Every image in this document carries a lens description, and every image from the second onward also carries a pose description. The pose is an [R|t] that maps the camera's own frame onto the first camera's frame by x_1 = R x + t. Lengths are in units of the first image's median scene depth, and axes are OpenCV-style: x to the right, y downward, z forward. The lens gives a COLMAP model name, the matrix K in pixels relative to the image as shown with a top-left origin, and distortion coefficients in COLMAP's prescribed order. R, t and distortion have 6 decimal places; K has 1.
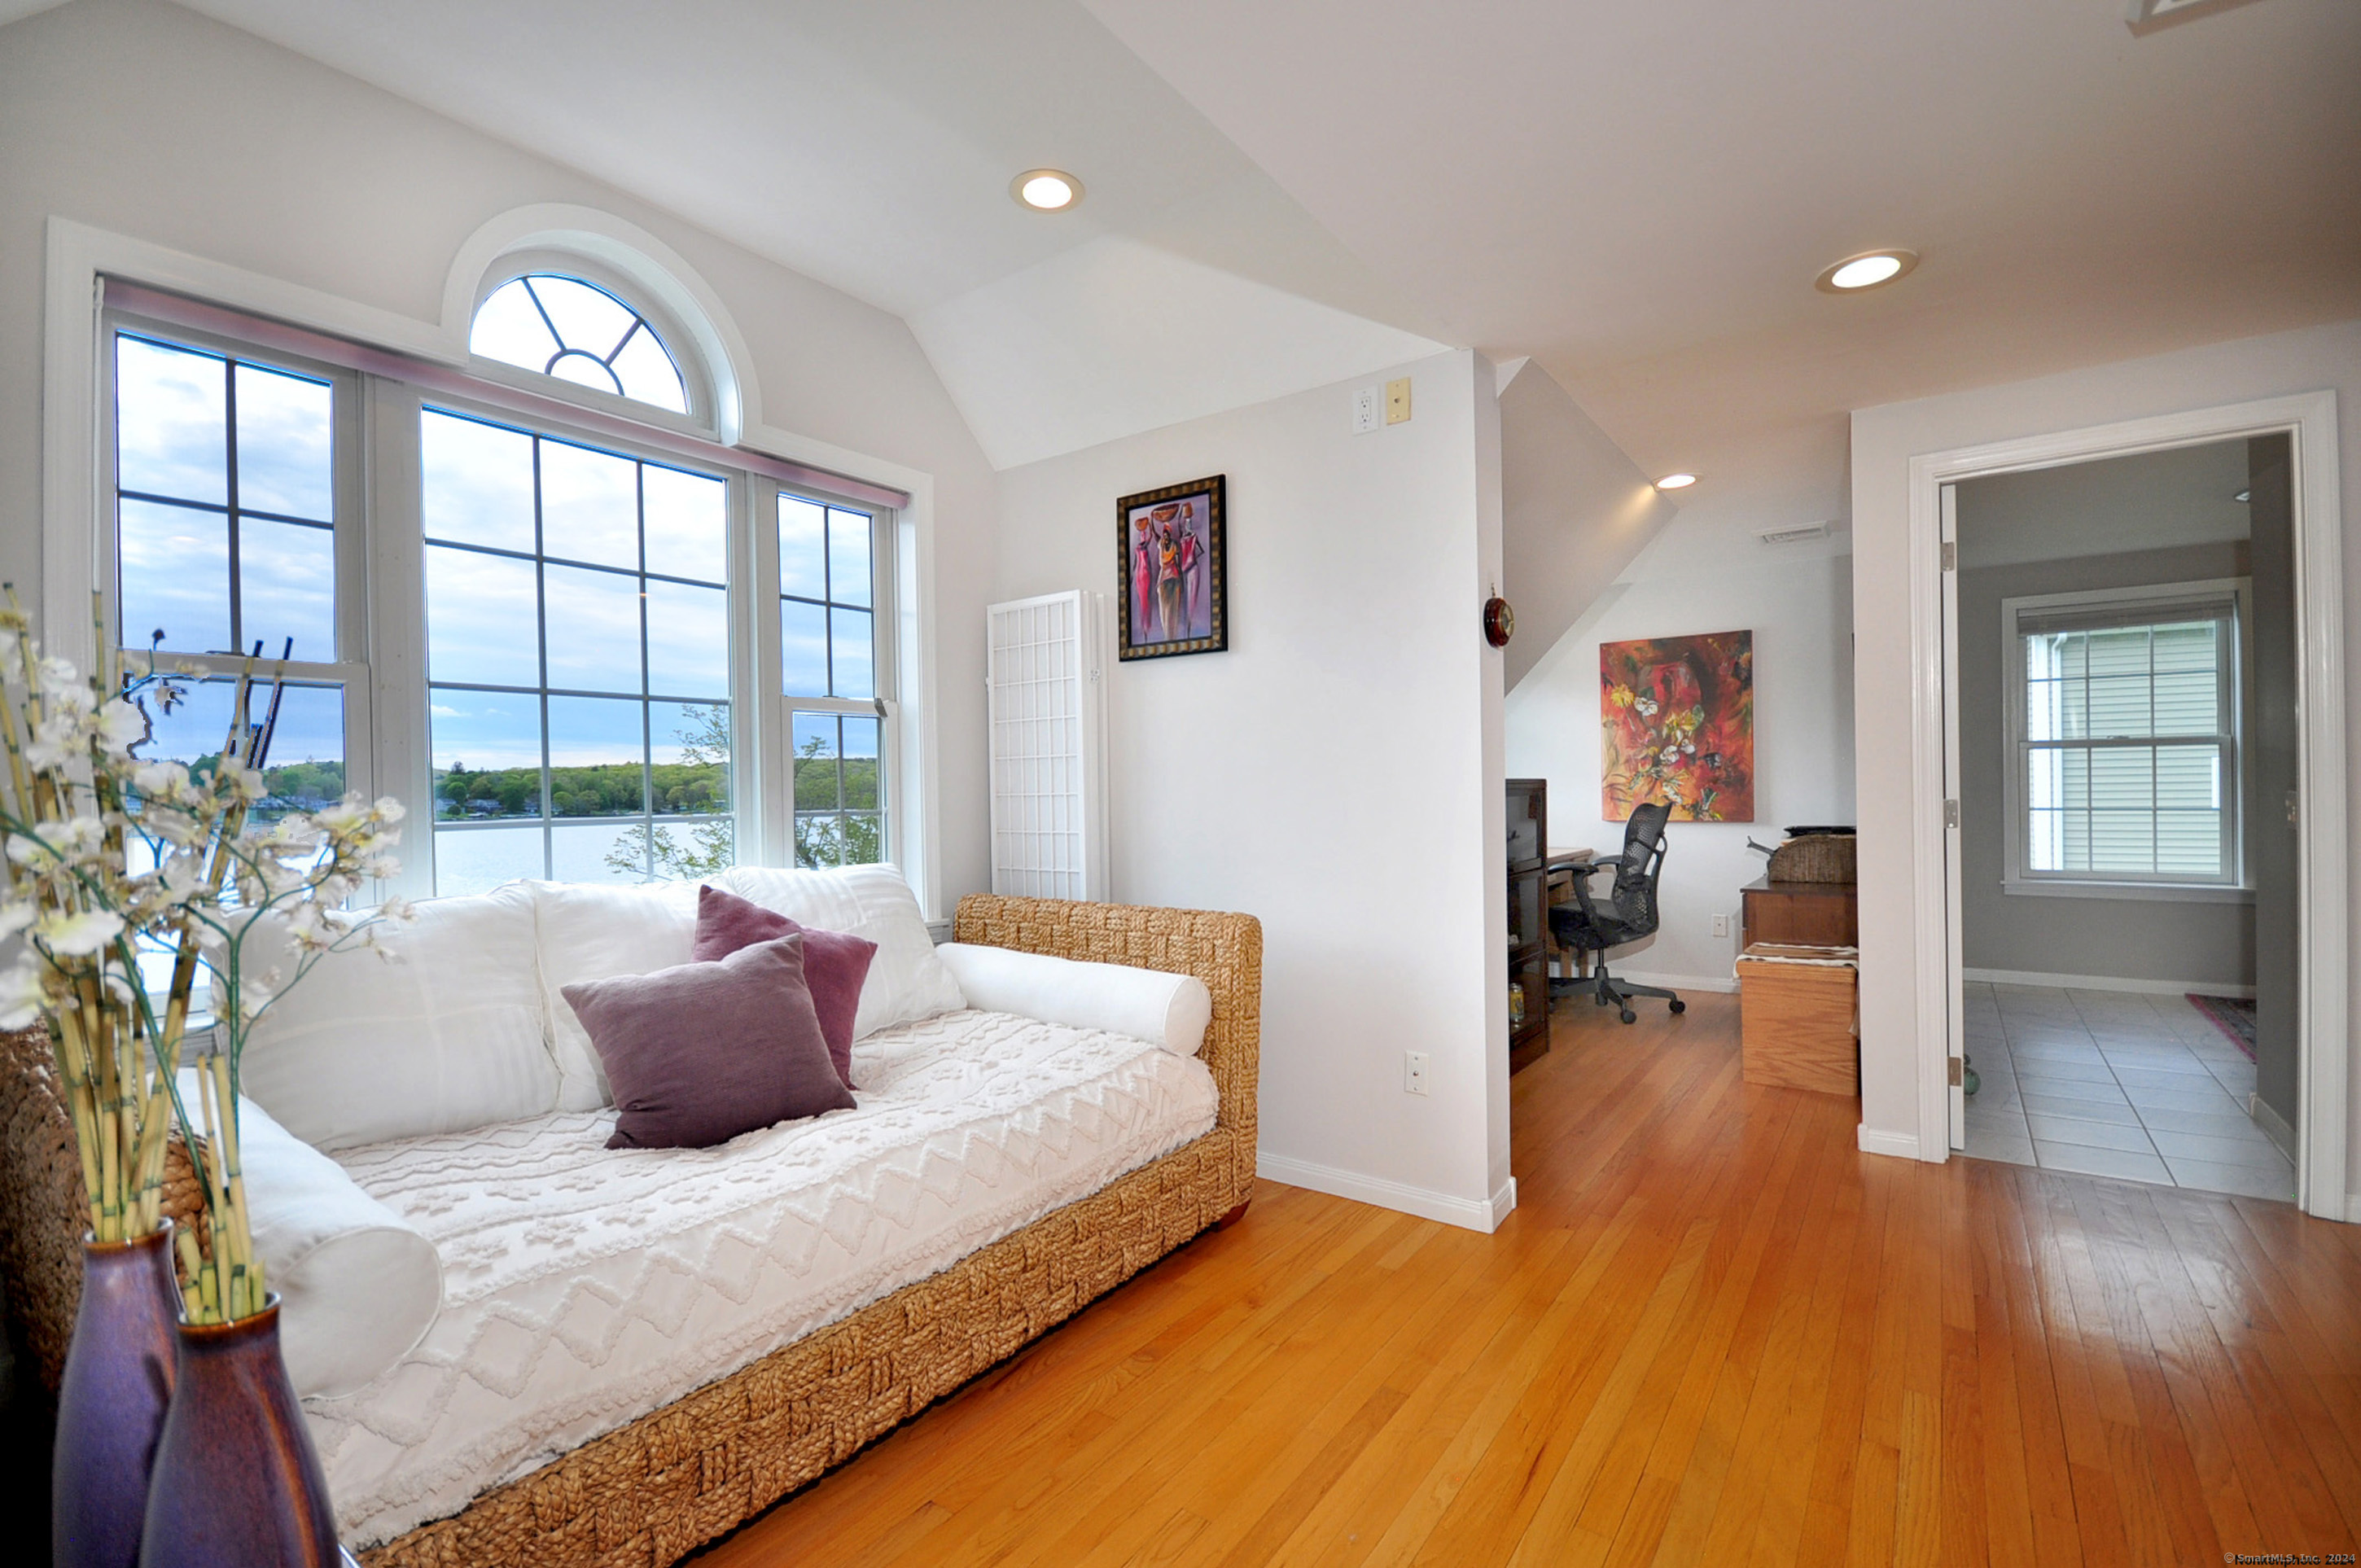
lens RADIAL K [[1037.2, 0, 1173.8], [0, 1037.2, 777.2], [0, 0, 1]] dist [0.010098, -0.008076]
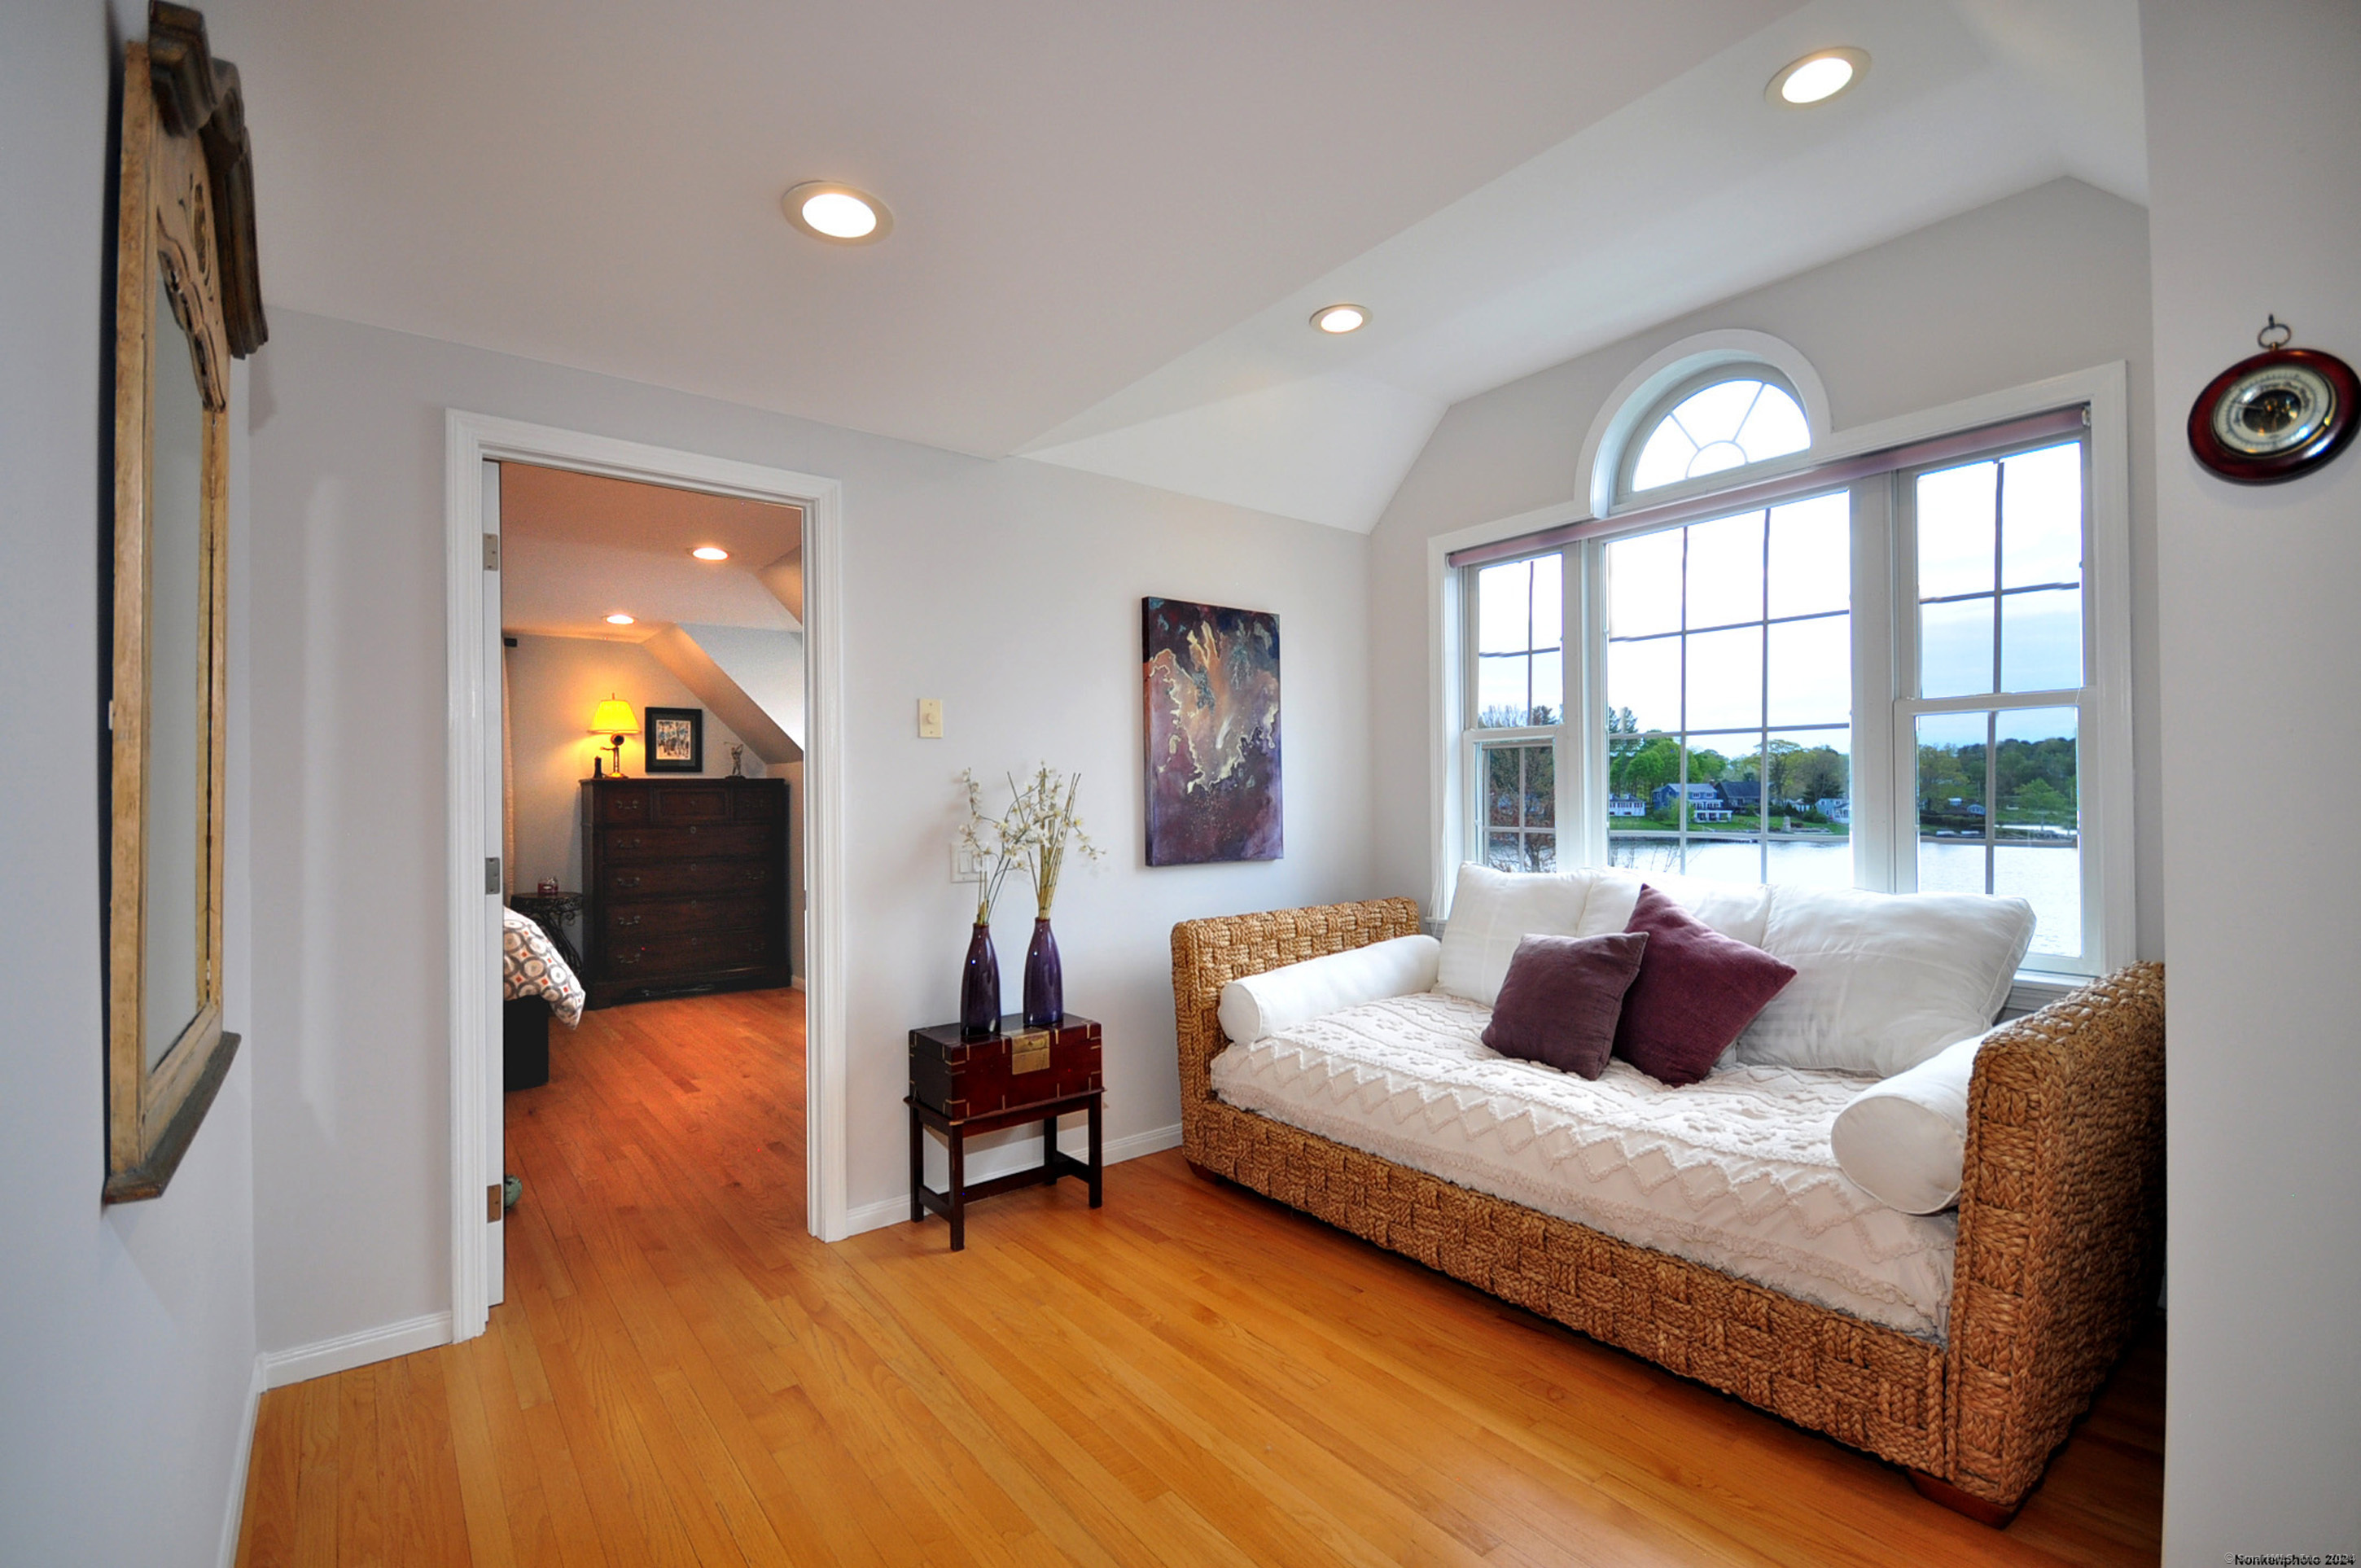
lens RADIAL K [[1037.2, 0, 1183.6], [0, 1037.2, 793.4], [0, 0, 1]] dist [0.010098, -0.008076]
pose [[-0.272502, 0.007259, -0.962128, 4.575538], [0.021790, 0.999762, 0.001371, -0.080778], [0.961908, -0.020591, -0.272596, 4.289493]]
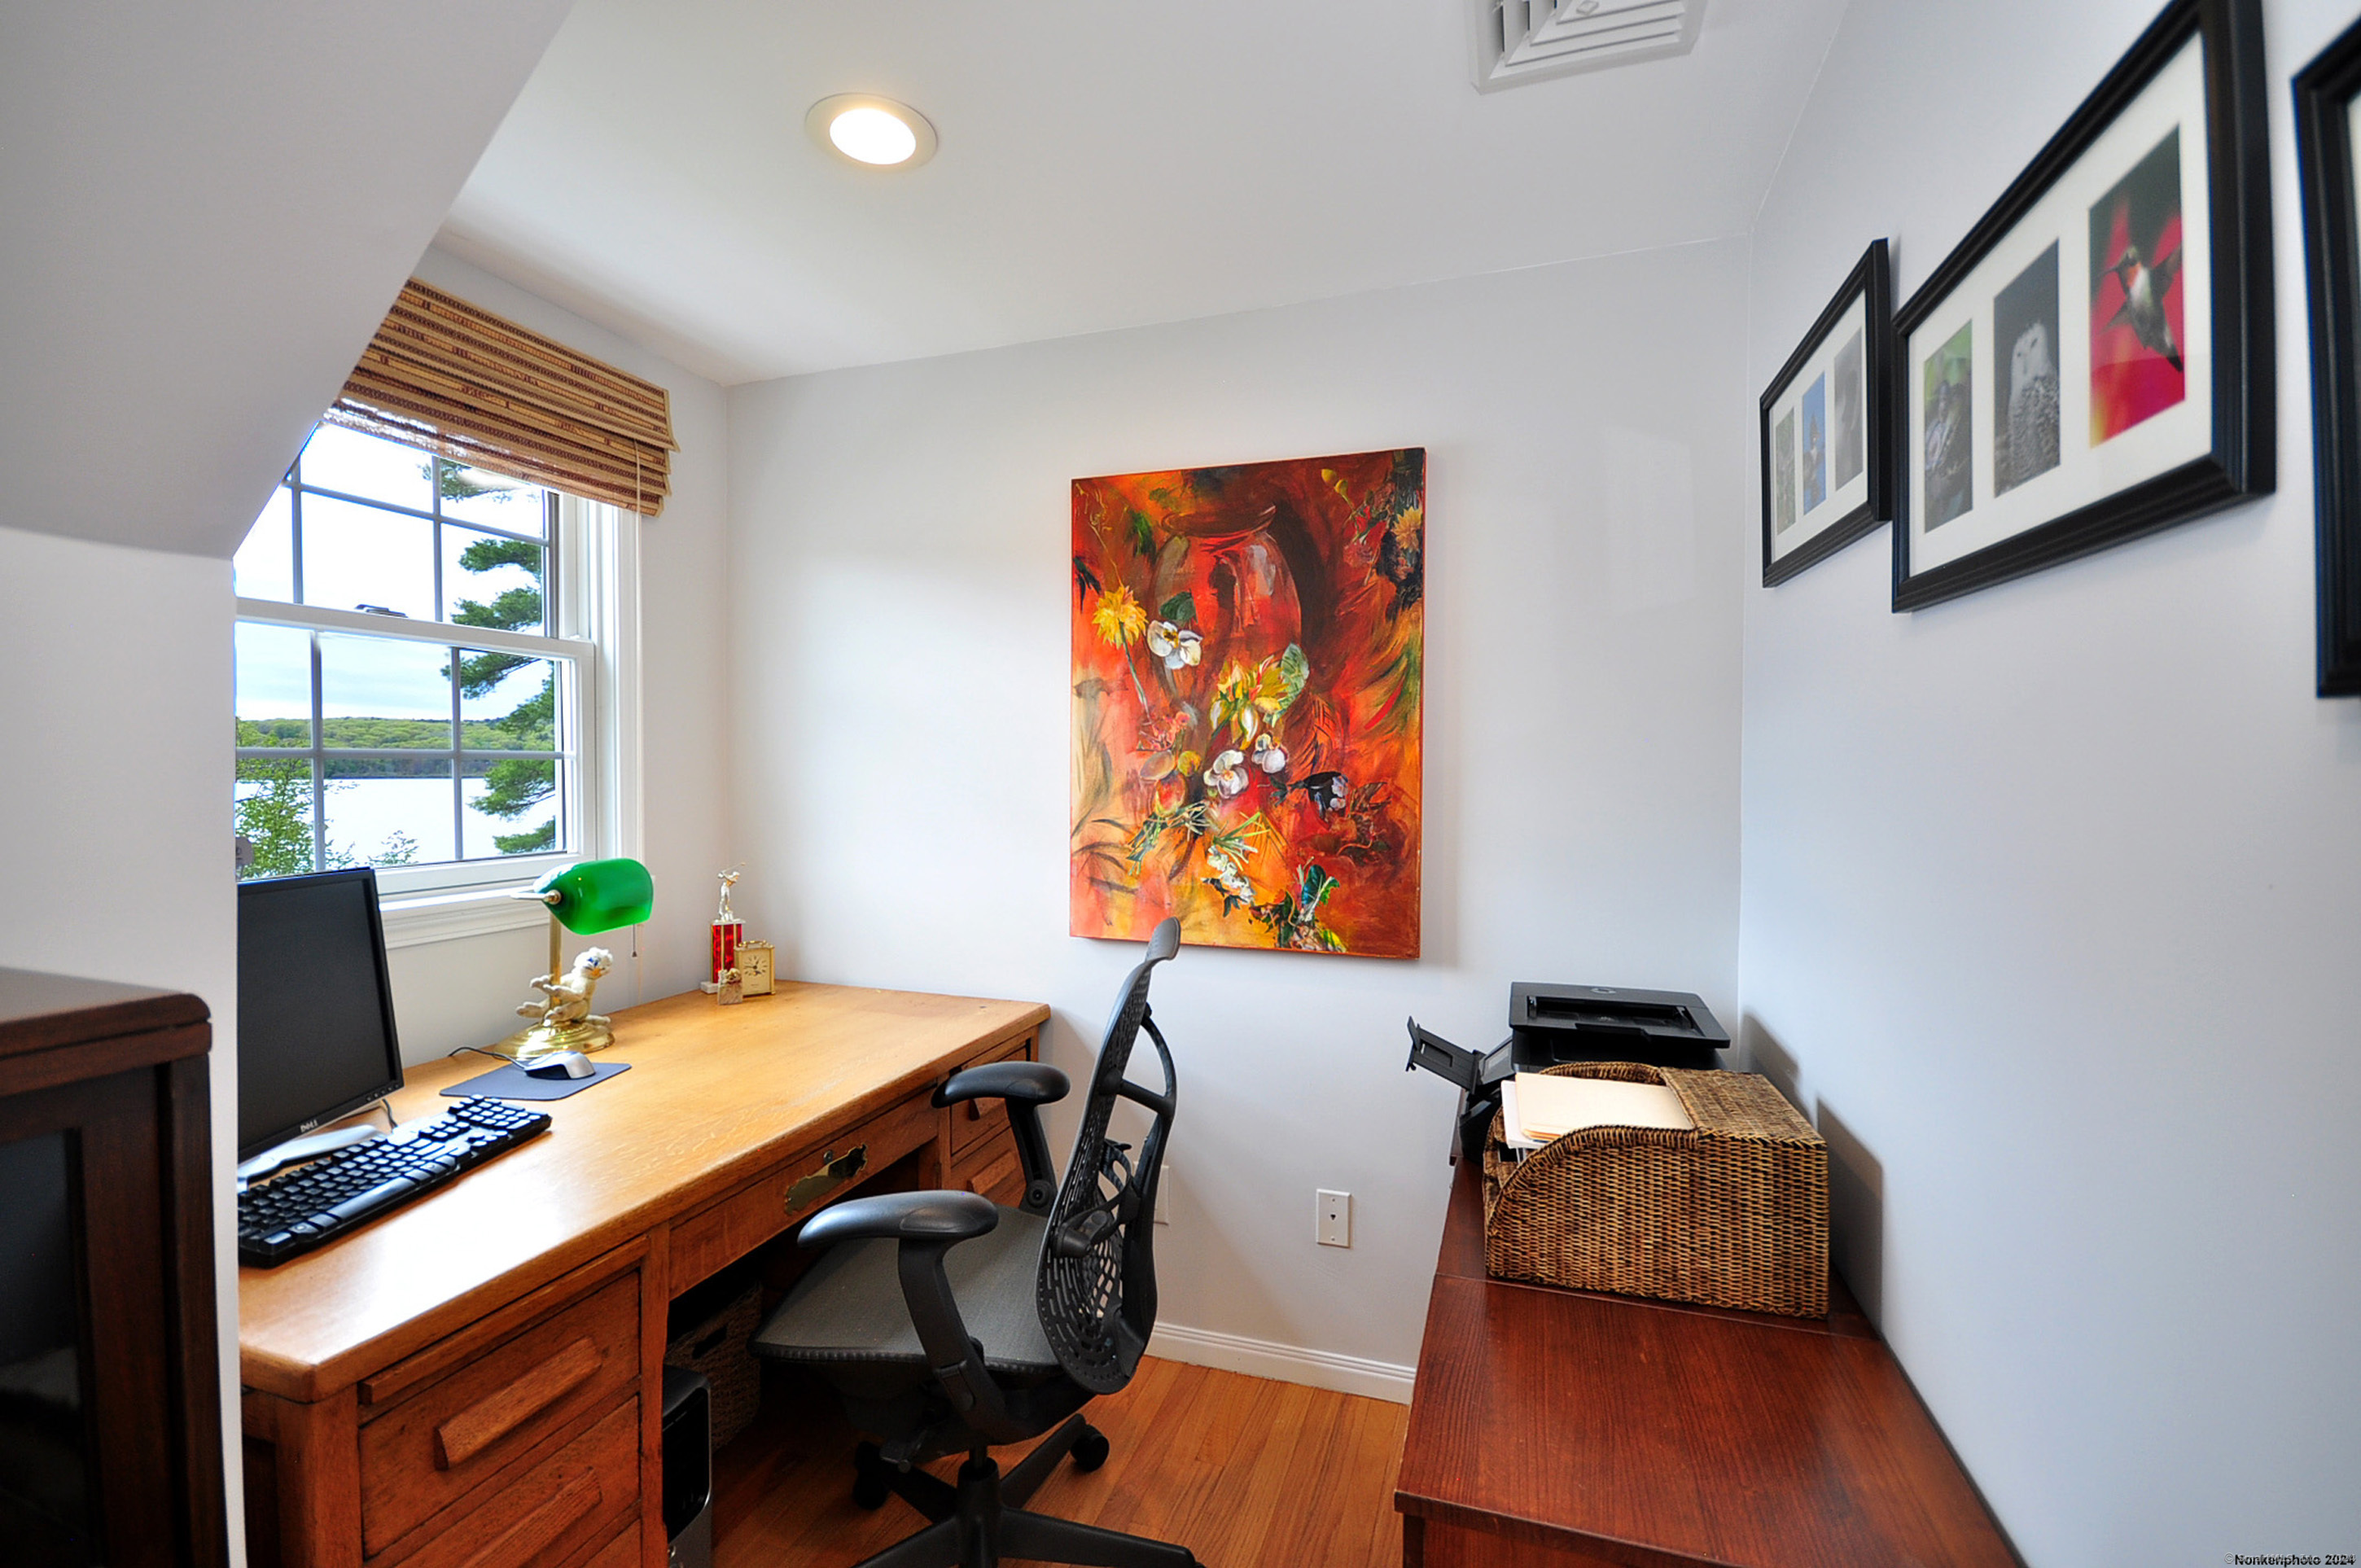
lens RADIAL K [[1037.2, 0, 1189.6], [0, 1037.2, 770.9], [0, 0, 1]] dist [0.010098, -0.008076]
pose [[0.948074, 0.011872, 0.317829, 0.340314], [-0.017946, 0.999708, 0.016189, -0.028234], [-0.317544, -0.021052, 0.948010, 0.637638]]
